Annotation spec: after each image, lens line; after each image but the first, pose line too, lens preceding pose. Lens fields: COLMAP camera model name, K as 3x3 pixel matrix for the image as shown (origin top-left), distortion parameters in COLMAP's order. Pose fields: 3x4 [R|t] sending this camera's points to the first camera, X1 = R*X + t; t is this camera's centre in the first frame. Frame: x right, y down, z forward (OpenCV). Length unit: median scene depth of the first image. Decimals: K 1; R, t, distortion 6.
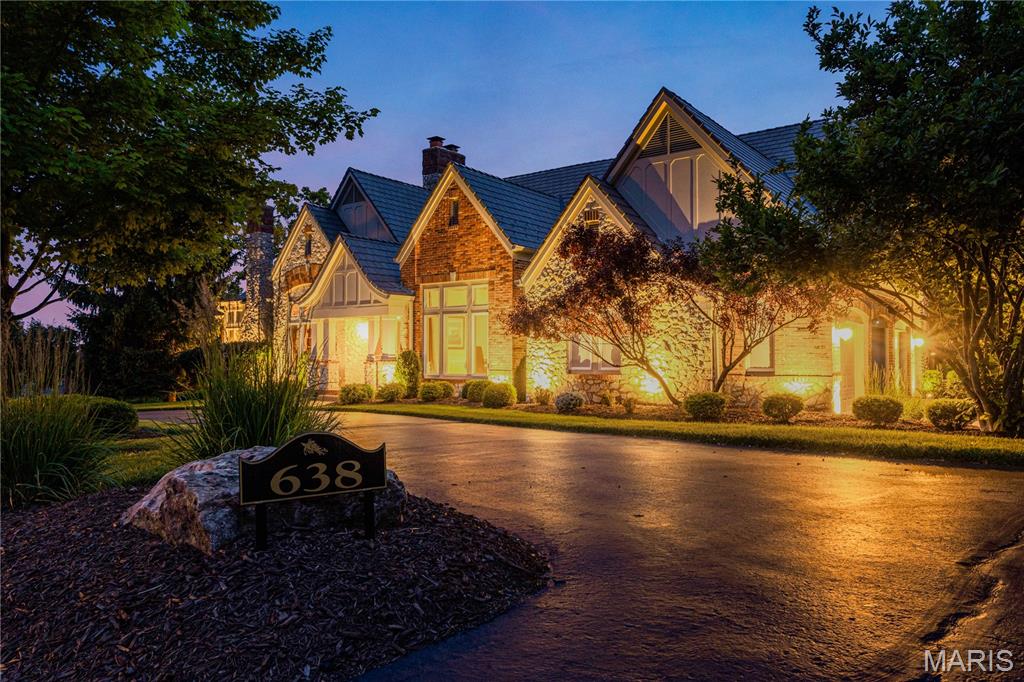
lens RADIAL K [[734.6, 0, 507.7], [0, 734.6, 339.6], [0, 0, 1]] dist [-0.006017, 0.003246]
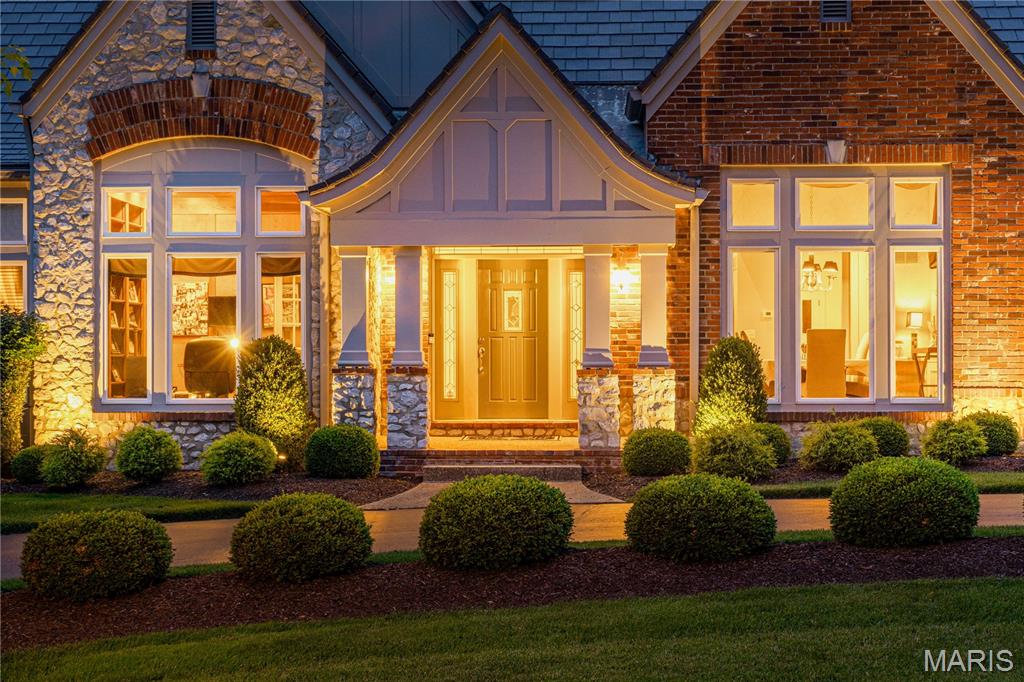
lens RADIAL K [[2057.2, 0, 512.0], [0, 2057.2, 341.6], [0, 0, 1]] dist [0.002796, 0.000000]
pose [[0.823616, 0.004135, 0.567133, -0.831067], [-0.011454, 0.999891, 0.009343, 0.007678], [-0.567033, -0.014191, 0.823573, 0.186316]]
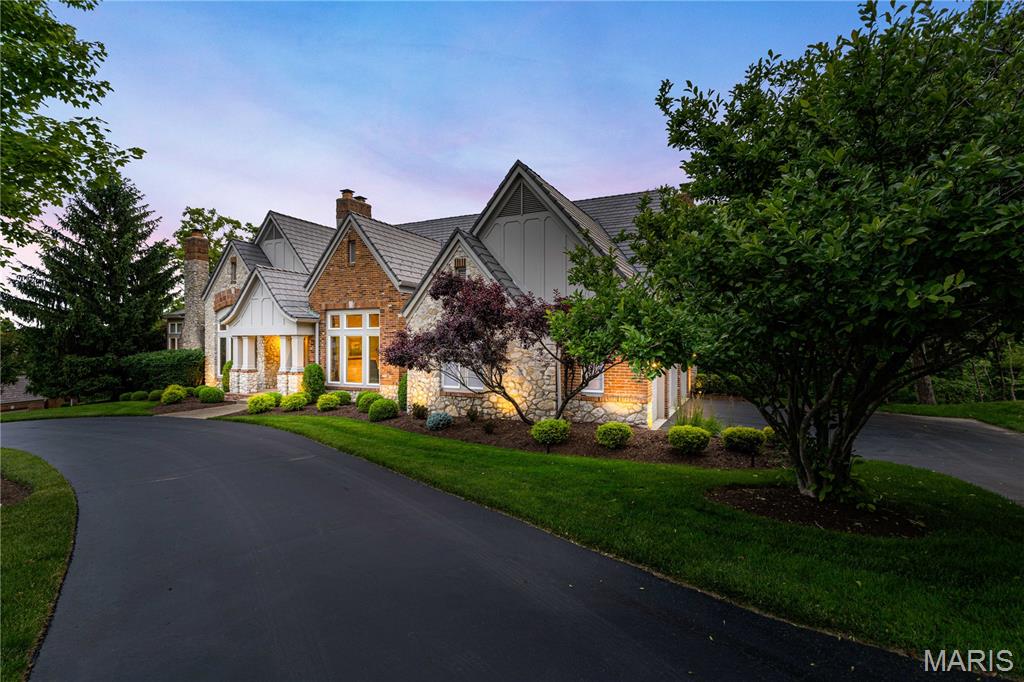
lens RADIAL K [[487.4, 0, 510.9], [0, 487.4, 339.3], [0, 0, 1]] dist [-0.008753, -0.000374]
pose [[0.981550, 0.001178, 0.191203, 0.032116], [-0.004743, 0.999823, 0.018189, -0.042476], [-0.191148, -0.018761, 0.981382, 0.142509]]
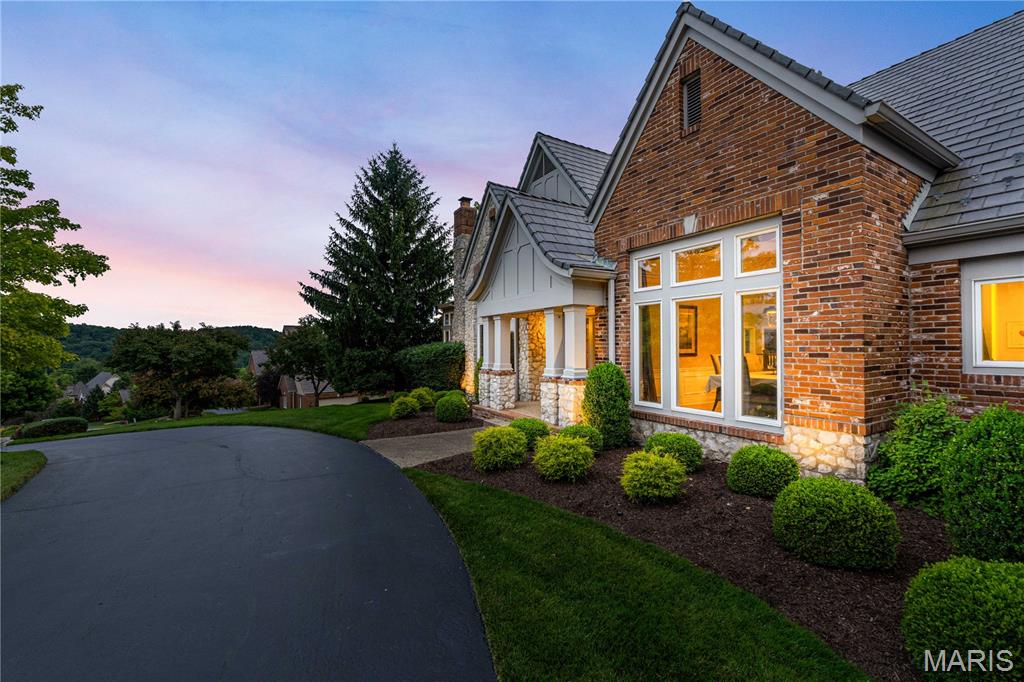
lens RADIAL K [[429.1, 0, 509.9], [0, 429.1, 341.0], [0, 0, 1]] dist [-0.008381, 0.000299]
pose [[0.925501, -0.005948, -0.378699, -0.077487], [0.011255, 0.999867, 0.011802, -0.007689], [0.378578, -0.015185, 0.925445, 0.659219]]
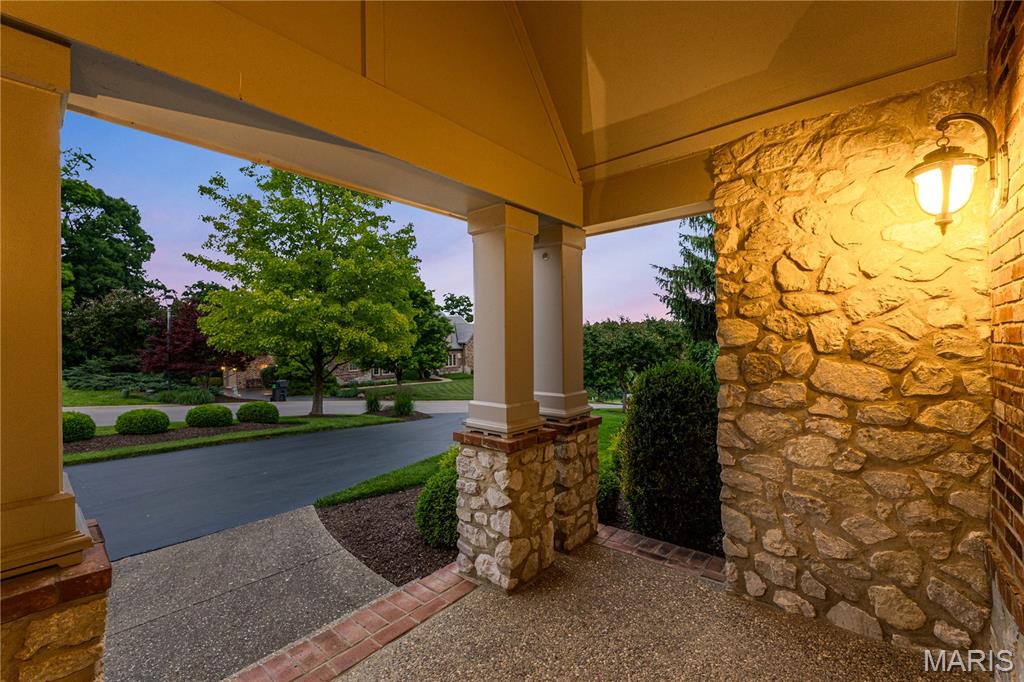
lens RADIAL K [[429.1, 0, 512.4], [0, 429.1, 342.7], [0, 0, 1]] dist [-0.008381, 0.000299]
pose [[-0.056525, 0.006221, -0.998382, -0.140645], [0.030838, 0.999514, 0.004482, 0.005762], [0.997925, -0.030535, -0.056690, 1.110902]]
